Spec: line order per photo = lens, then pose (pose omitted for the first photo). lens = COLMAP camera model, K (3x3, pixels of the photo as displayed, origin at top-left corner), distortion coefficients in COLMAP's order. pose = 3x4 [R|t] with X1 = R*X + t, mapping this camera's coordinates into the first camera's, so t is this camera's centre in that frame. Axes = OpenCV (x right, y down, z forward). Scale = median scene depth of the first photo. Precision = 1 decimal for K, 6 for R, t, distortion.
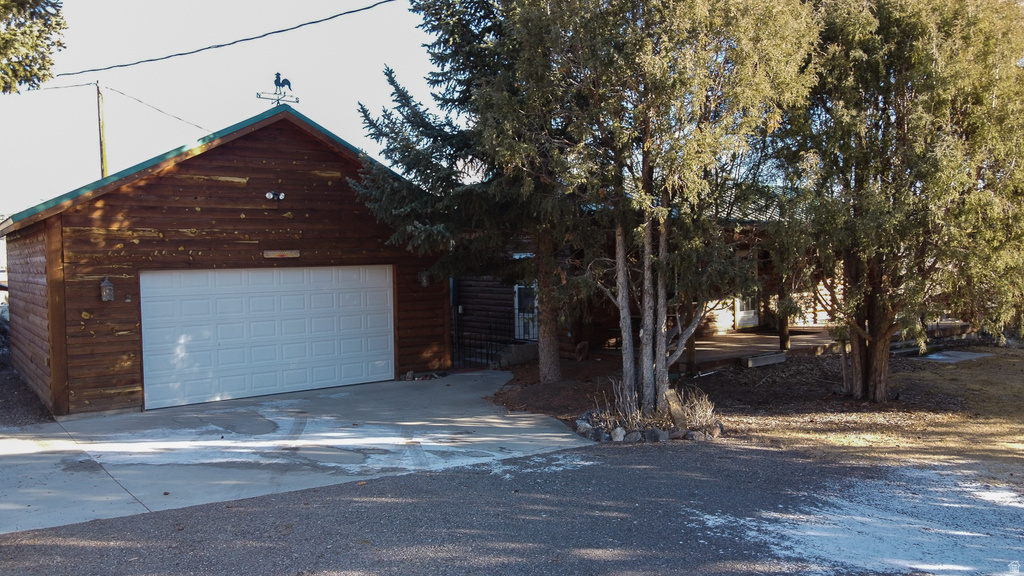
lens RADIAL K [[780.7, 0, 512.1], [0, 780.7, 285.8], [0, 0, 1]] dist [-0.002748, 0.043185]
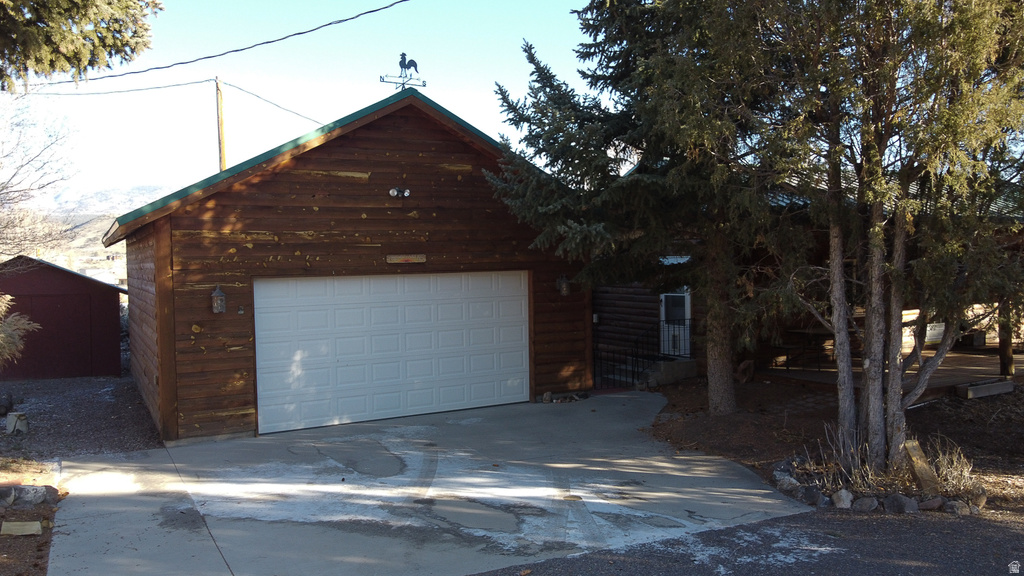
lens RADIAL K [[780.7, 0, 512.1], [0, 780.7, 285.8], [0, 0, 1]] dist [-0.002748, 0.043185]
pose [[0.990979, 0.004143, -0.133950, -0.067792], [-0.003908, 0.999990, 0.002019, -0.014399], [0.133957, -0.001477, 0.990986, 0.164859]]
